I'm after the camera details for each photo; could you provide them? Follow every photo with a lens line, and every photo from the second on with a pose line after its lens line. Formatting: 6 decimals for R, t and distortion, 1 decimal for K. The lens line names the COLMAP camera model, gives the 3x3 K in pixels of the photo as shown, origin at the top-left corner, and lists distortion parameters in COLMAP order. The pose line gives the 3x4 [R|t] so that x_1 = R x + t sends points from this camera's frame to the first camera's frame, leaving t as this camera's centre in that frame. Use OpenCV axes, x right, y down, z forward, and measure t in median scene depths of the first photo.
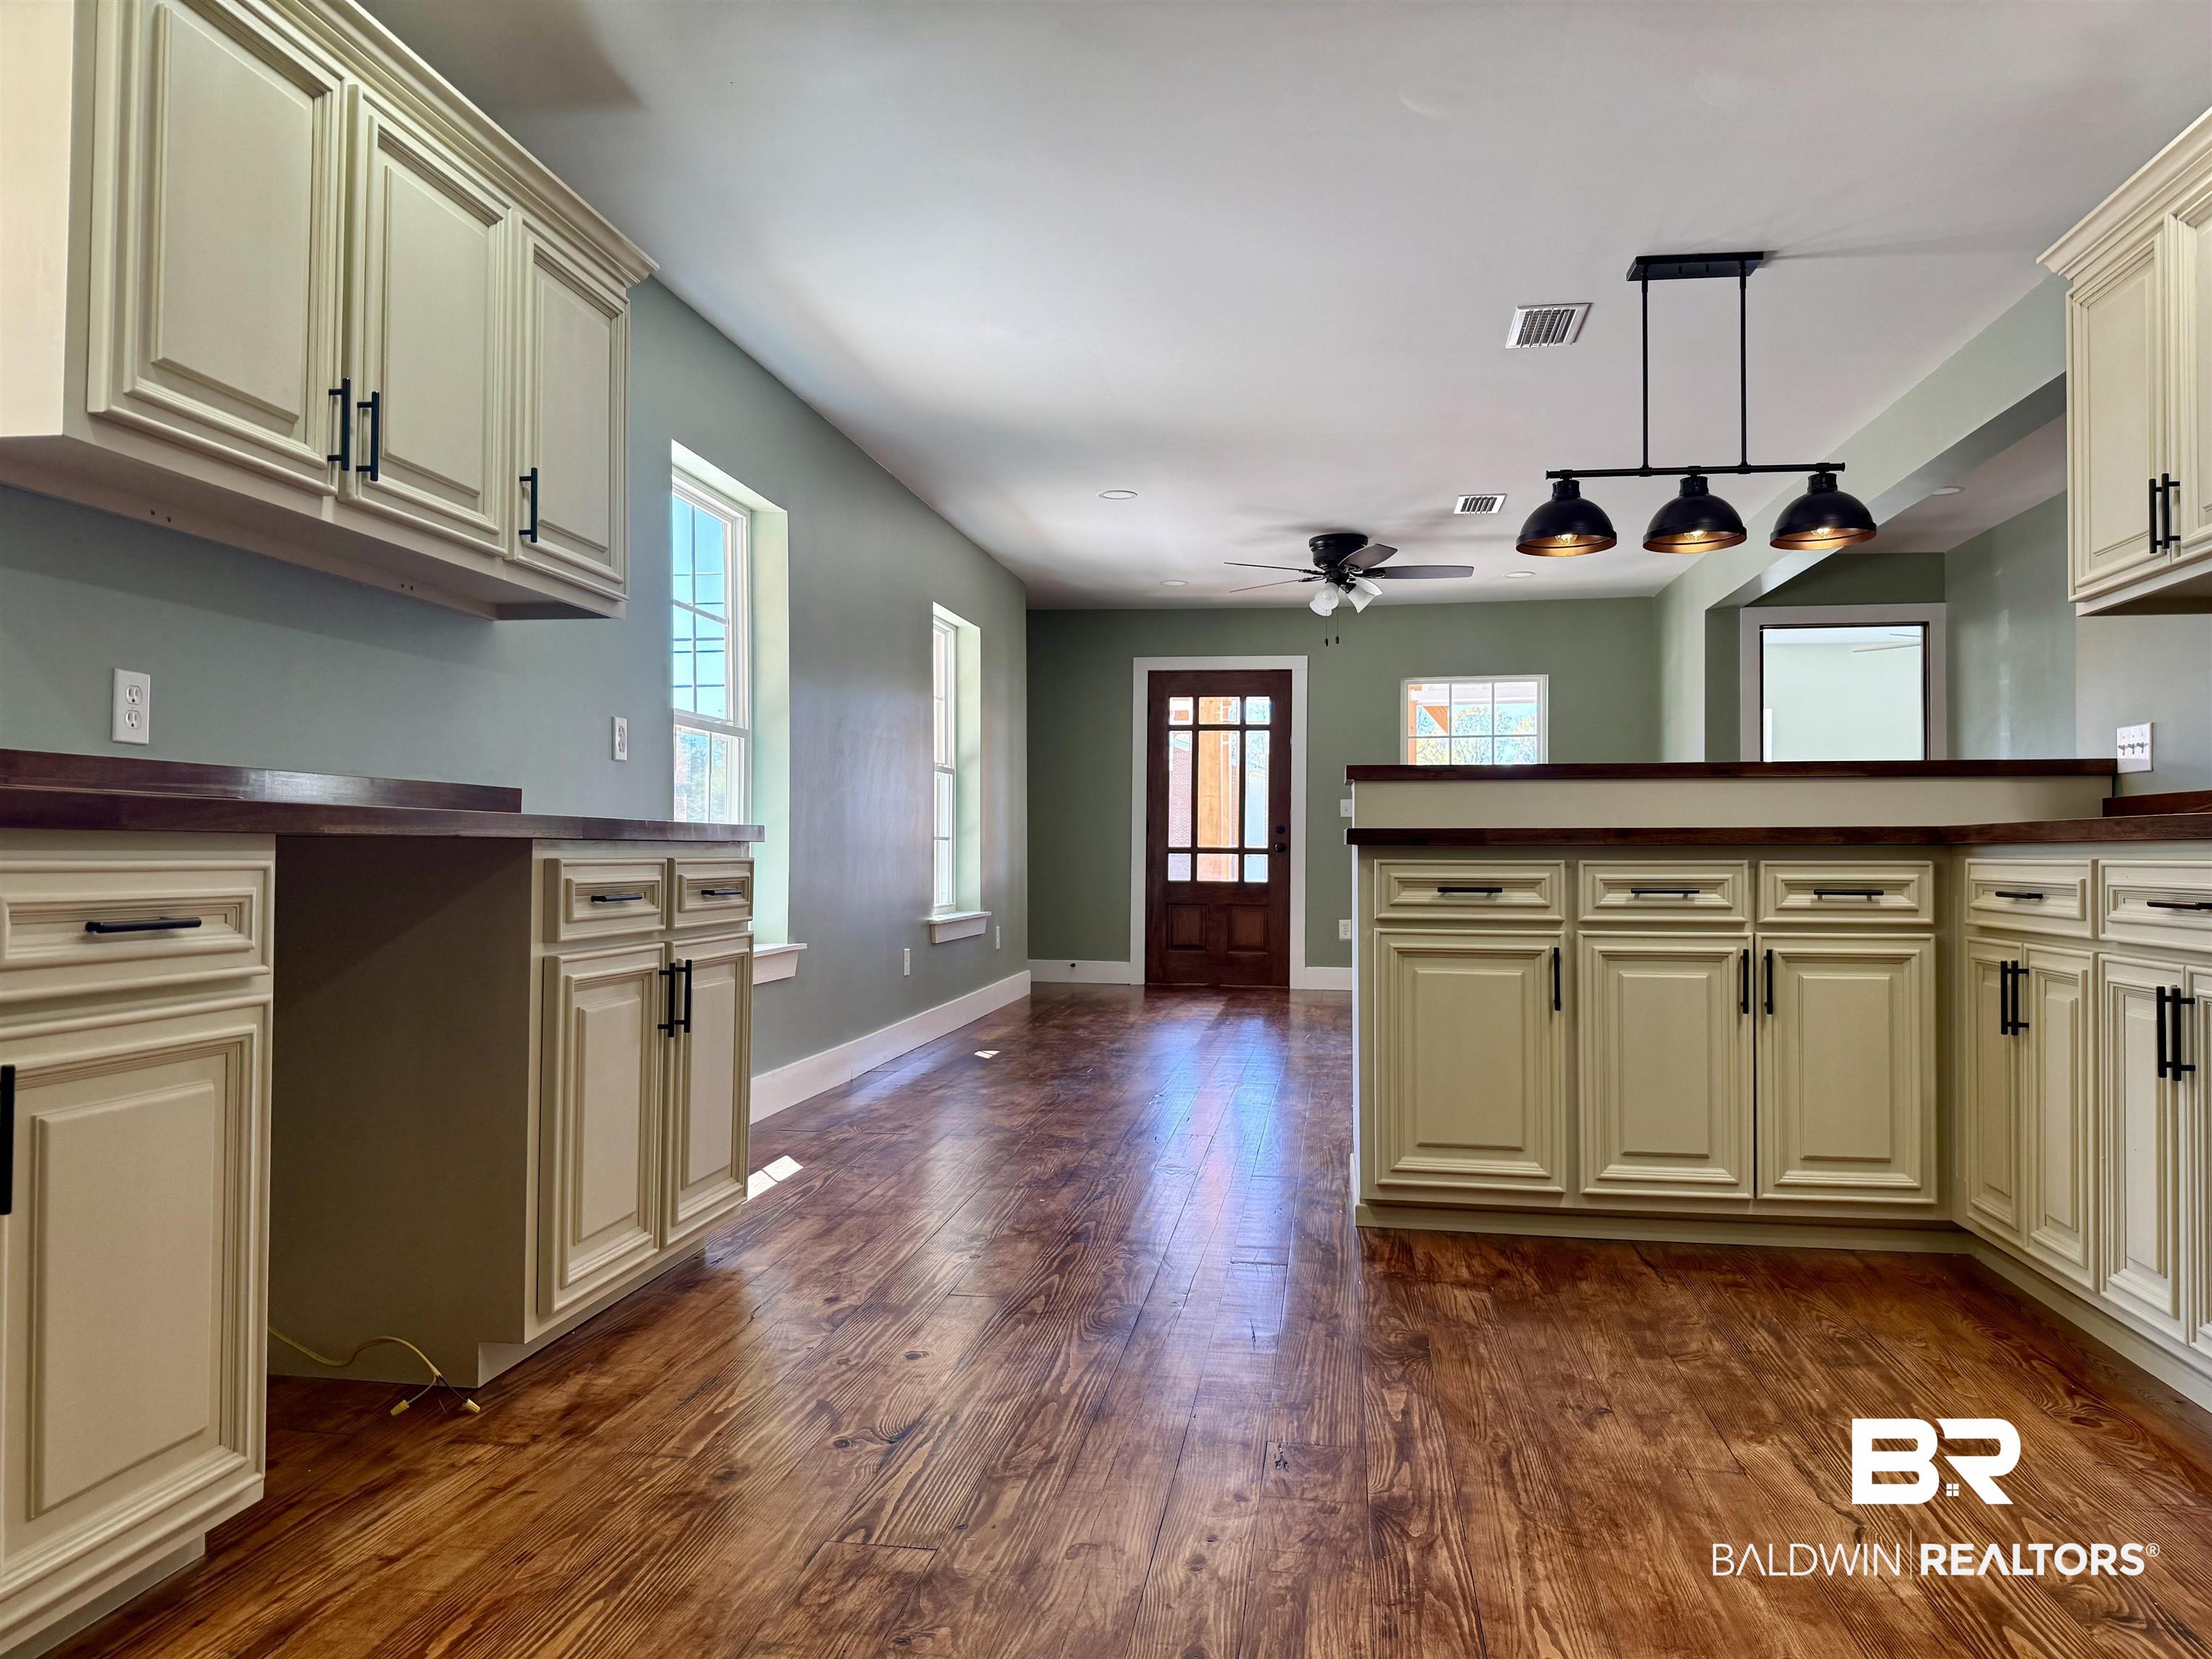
lens RADIAL K [[1558.7, 0, 1063.2], [0, 1558.7, 830.2], [0, 0, 1]] dist [0.003603, -0.002683]
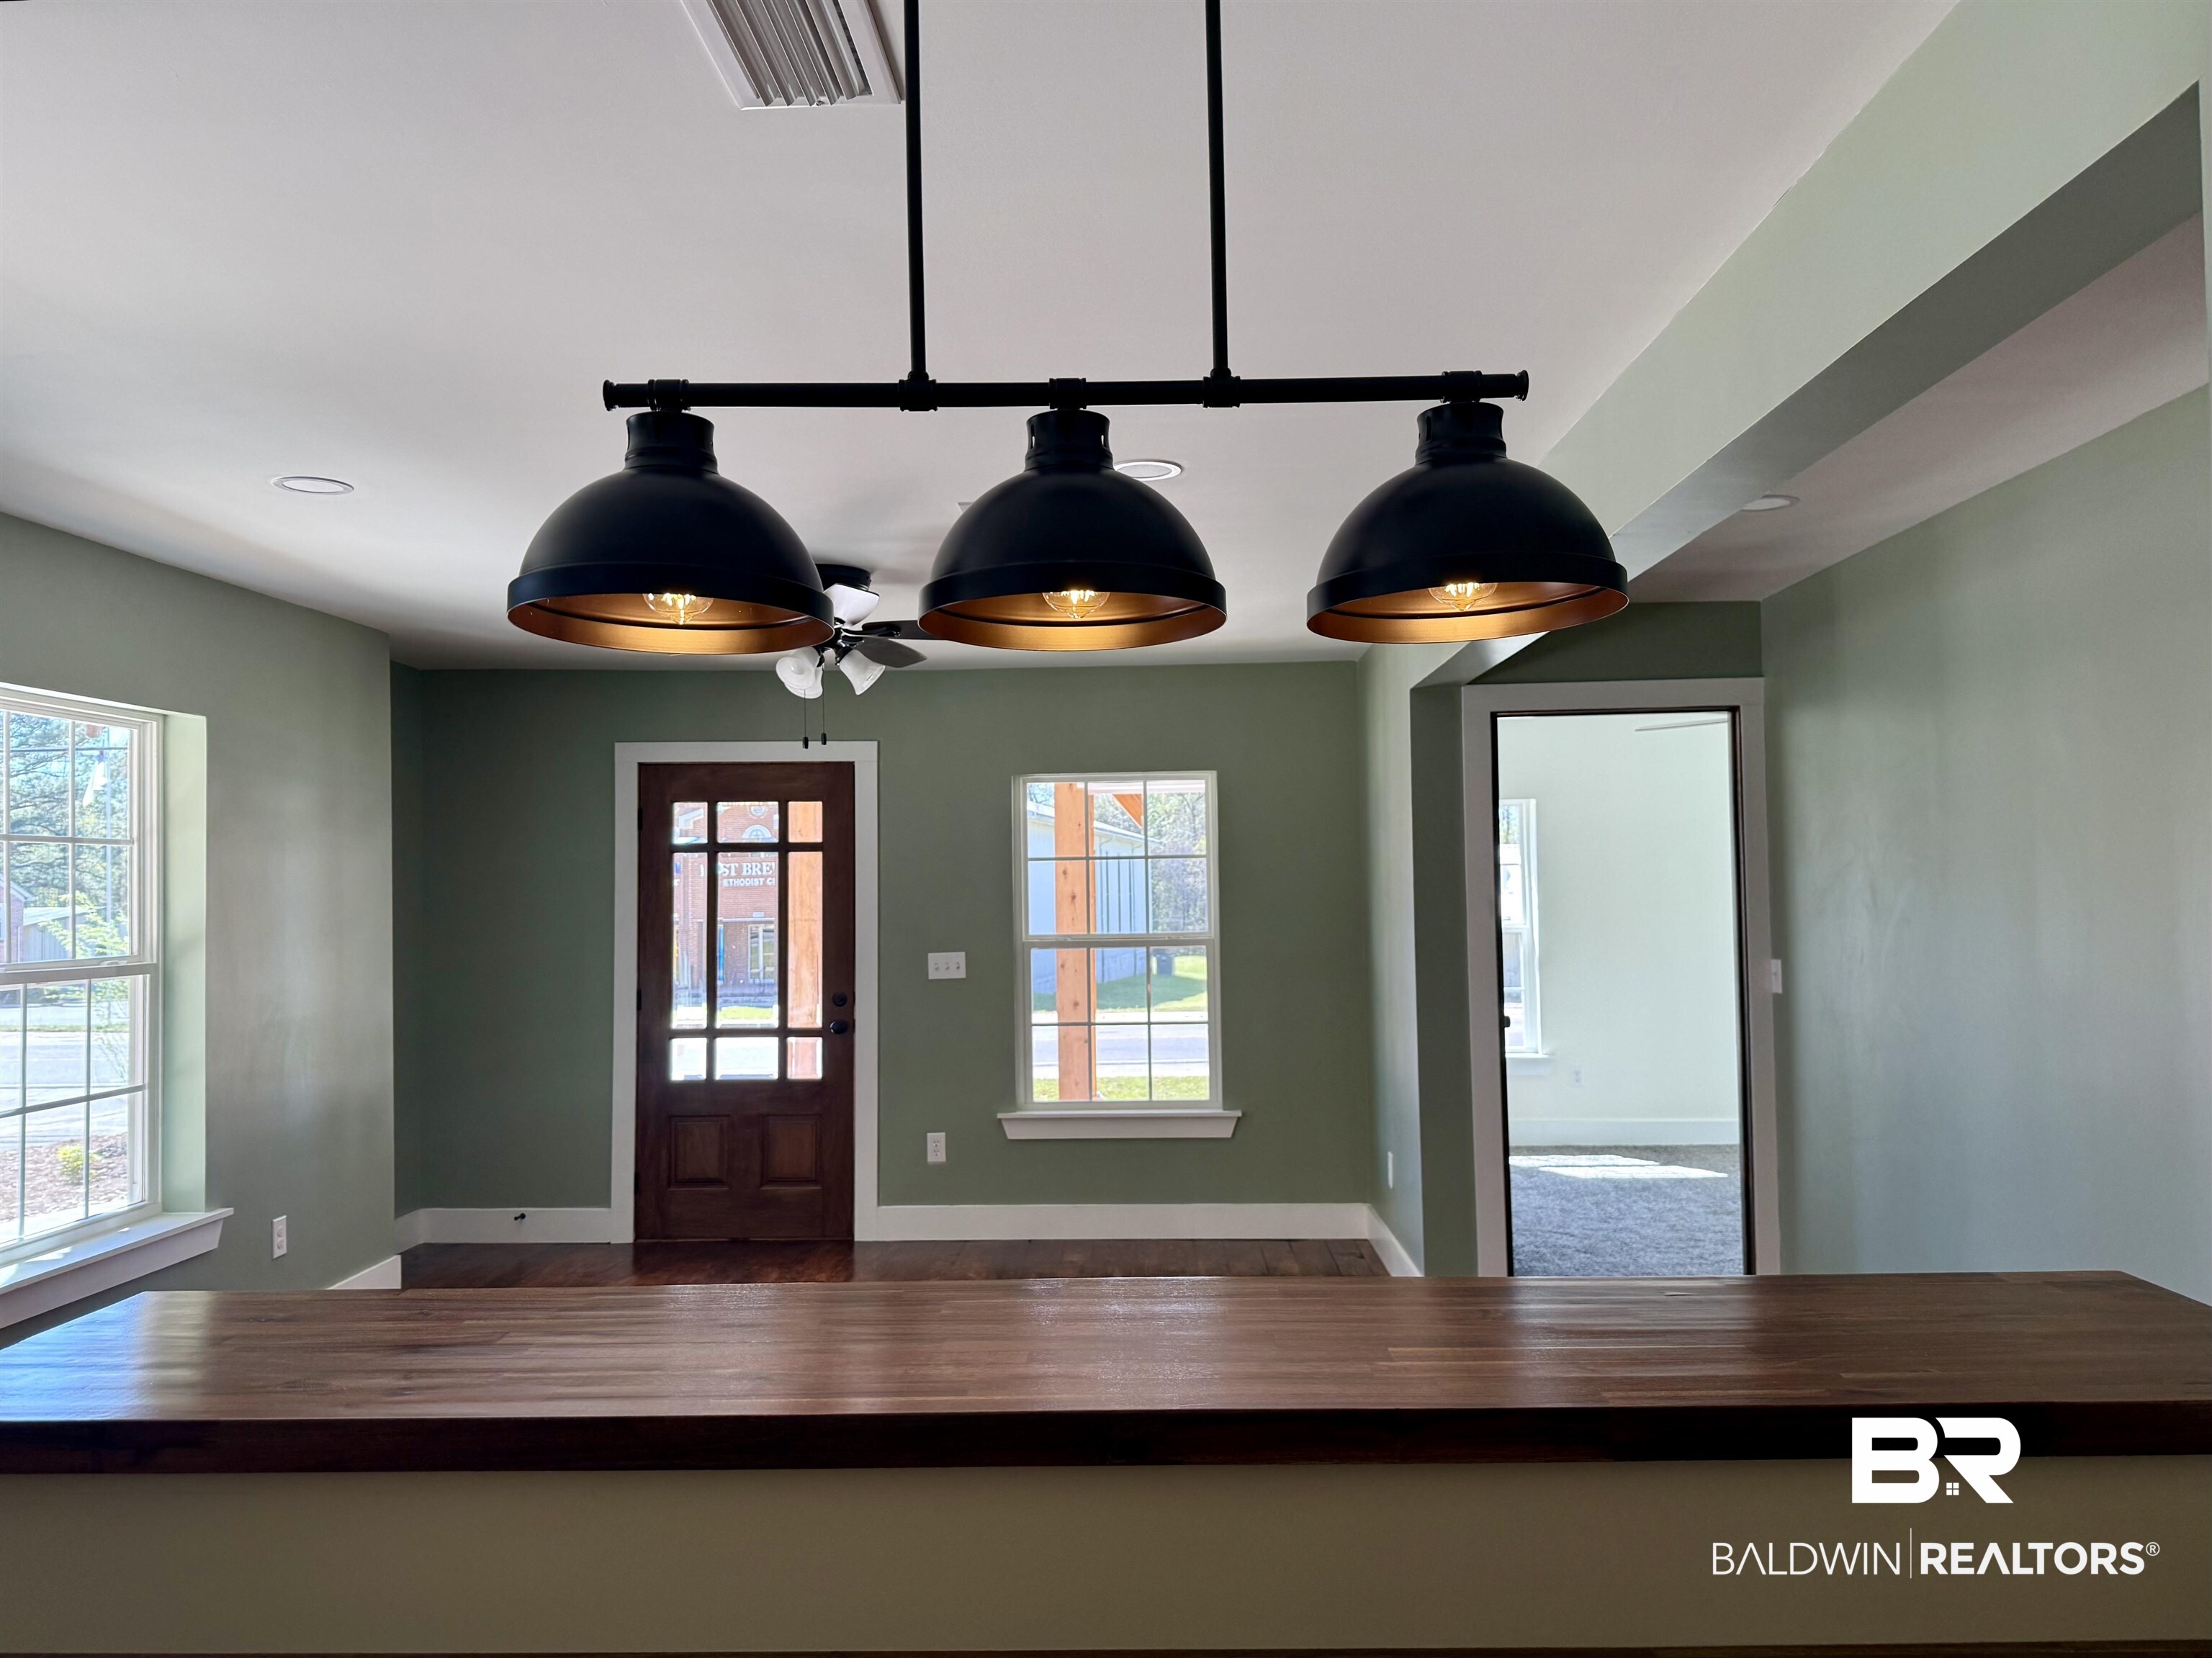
lens RADIAL K [[1706.9, 0, 1106.0], [0, 1706.9, 829.0], [0, 0, 1]] dist [0.159306, -0.002318]
pose [[0.986416, -0.013430, 0.163717, 0.352922], [0.018398, 0.999414, -0.028865, -0.134202], [-0.163234, 0.031485, 0.986085, 0.662673]]
